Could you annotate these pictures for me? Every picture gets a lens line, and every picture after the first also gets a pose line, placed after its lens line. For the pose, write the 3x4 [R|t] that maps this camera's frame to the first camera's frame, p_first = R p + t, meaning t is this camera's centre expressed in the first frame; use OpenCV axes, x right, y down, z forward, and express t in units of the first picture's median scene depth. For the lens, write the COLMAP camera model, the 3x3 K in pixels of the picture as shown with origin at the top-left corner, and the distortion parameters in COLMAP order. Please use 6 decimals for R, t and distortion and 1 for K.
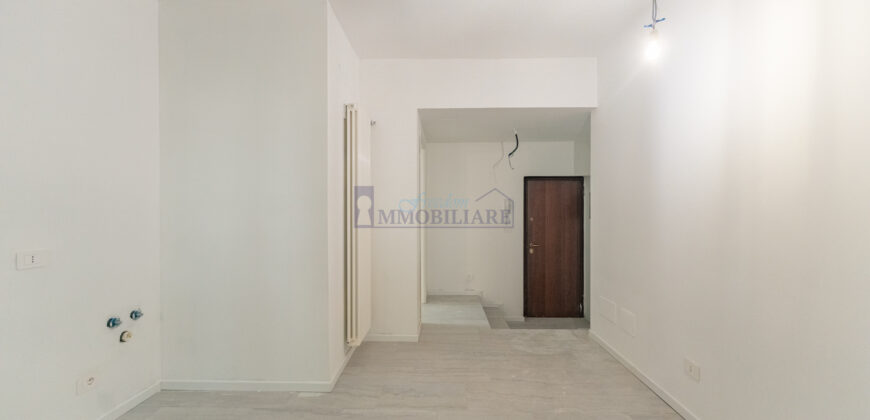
lens RADIAL K [[346.0, 0, 434.3], [0, 346.0, 209.8], [0, 0, 1]] dist [0.000606, -0.001761]
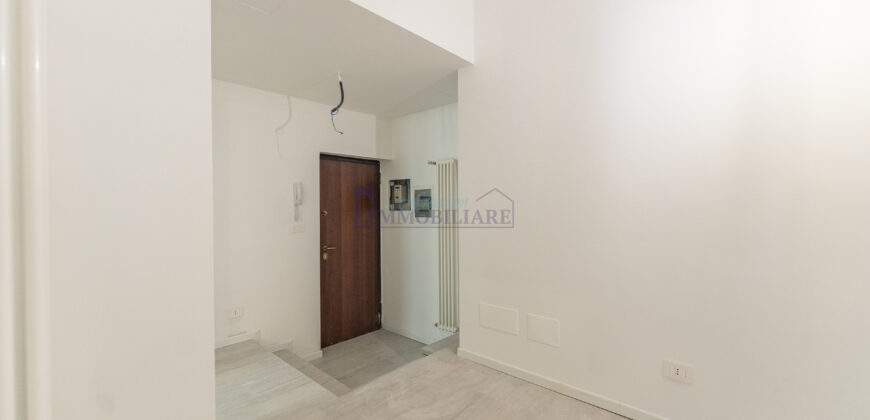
lens RADIAL K [[346.0, 0, 434.2], [0, 346.0, 209.2], [0, 0, 1]] dist [0.000606, -0.001761]
pose [[0.657489, -0.008748, 0.753414, -0.163064], [0.007611, 0.999959, 0.004968, 0.025350], [-0.753426, 0.002468, 0.657528, 0.488324]]
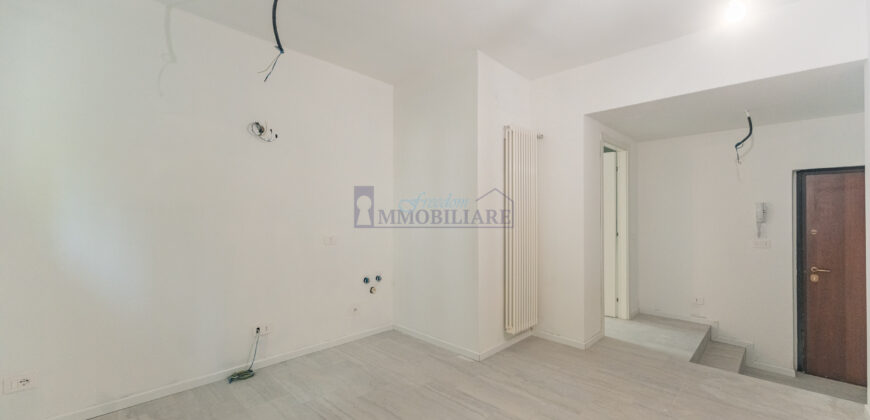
lens RADIAL K [[346.0, 0, 433.8], [0, 346.0, 211.2], [0, 0, 1]] dist [0.000606, -0.001761]
pose [[0.725870, -0.005791, -0.687807, 0.287381], [-0.005780, 0.999878, -0.014518, 0.002390], [0.687807, 0.014513, 0.725748, -0.017147]]
